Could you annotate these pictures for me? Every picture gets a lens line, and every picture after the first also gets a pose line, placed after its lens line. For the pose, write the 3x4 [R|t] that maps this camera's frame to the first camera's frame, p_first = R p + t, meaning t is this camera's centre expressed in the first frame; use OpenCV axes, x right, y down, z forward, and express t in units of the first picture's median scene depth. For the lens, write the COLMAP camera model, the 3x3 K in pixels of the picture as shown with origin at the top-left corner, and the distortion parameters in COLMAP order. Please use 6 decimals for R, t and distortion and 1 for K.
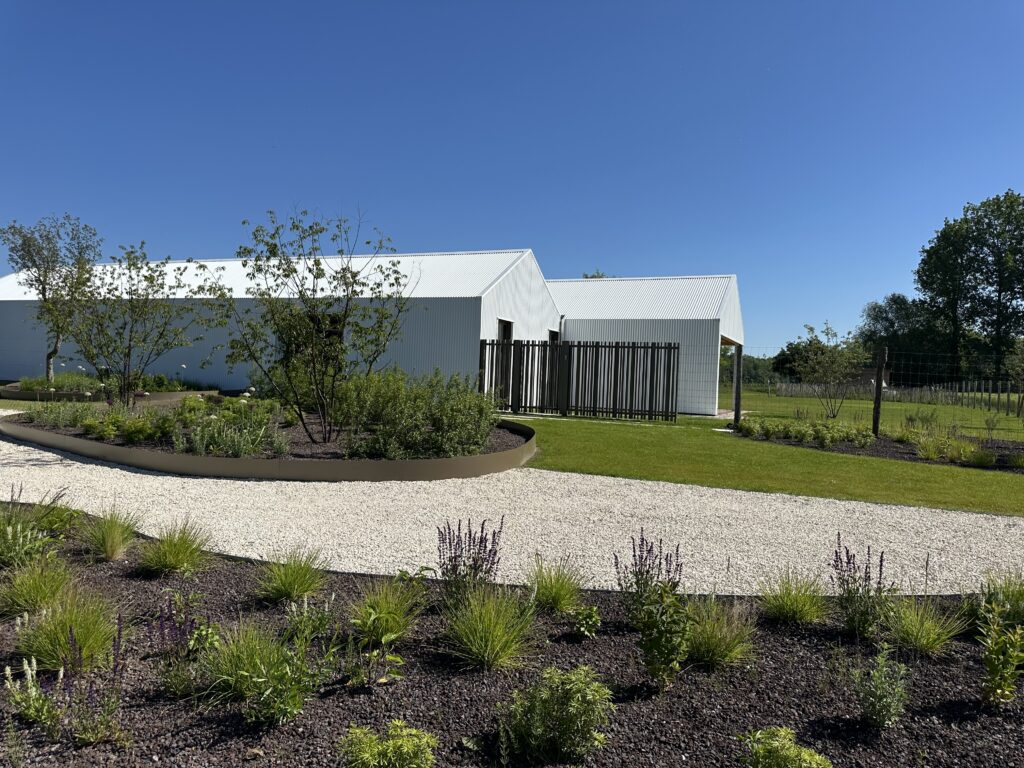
lens RADIAL K [[709.9, 0, 512.0], [0, 709.9, 384.0], [0, 0, 1]] dist [-0.056533, 0.002303]
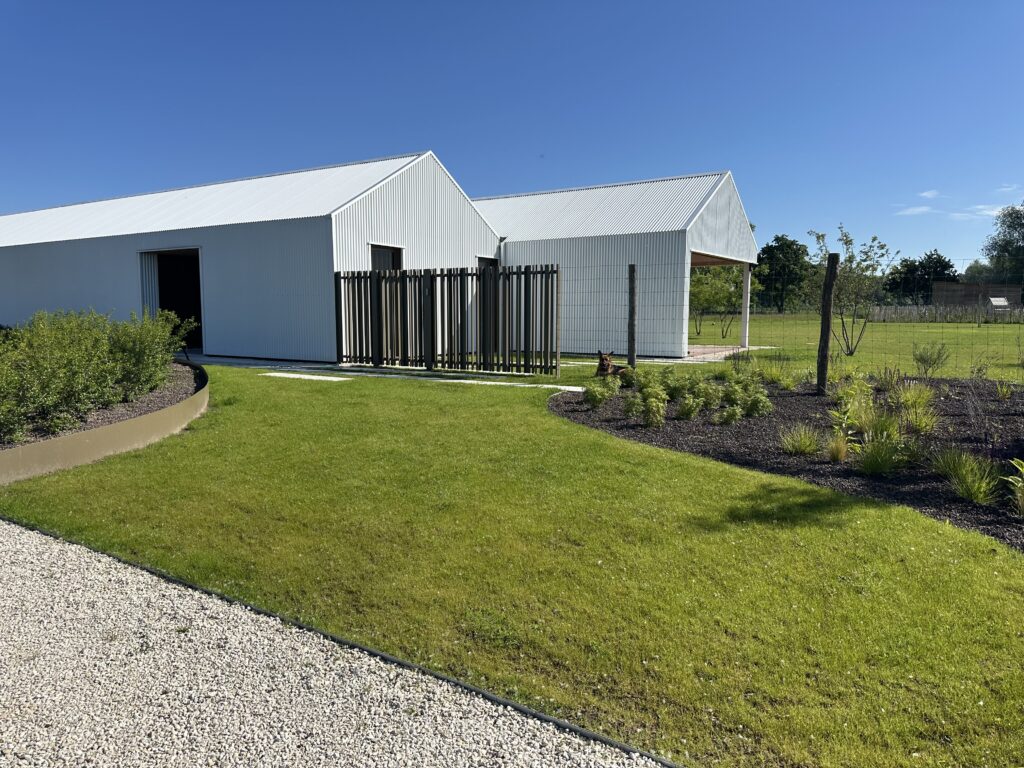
lens RADIAL K [[725.1, 0, 512.0], [0, 725.1, 384.0], [0, 0, 1]] dist [0.012119, -0.001096]
pose [[0.991766, -0.025599, -0.125481, 0.208151], [0.036791, 0.995467, 0.087704, -0.003355], [0.122667, -0.091598, 0.988212, 0.201990]]
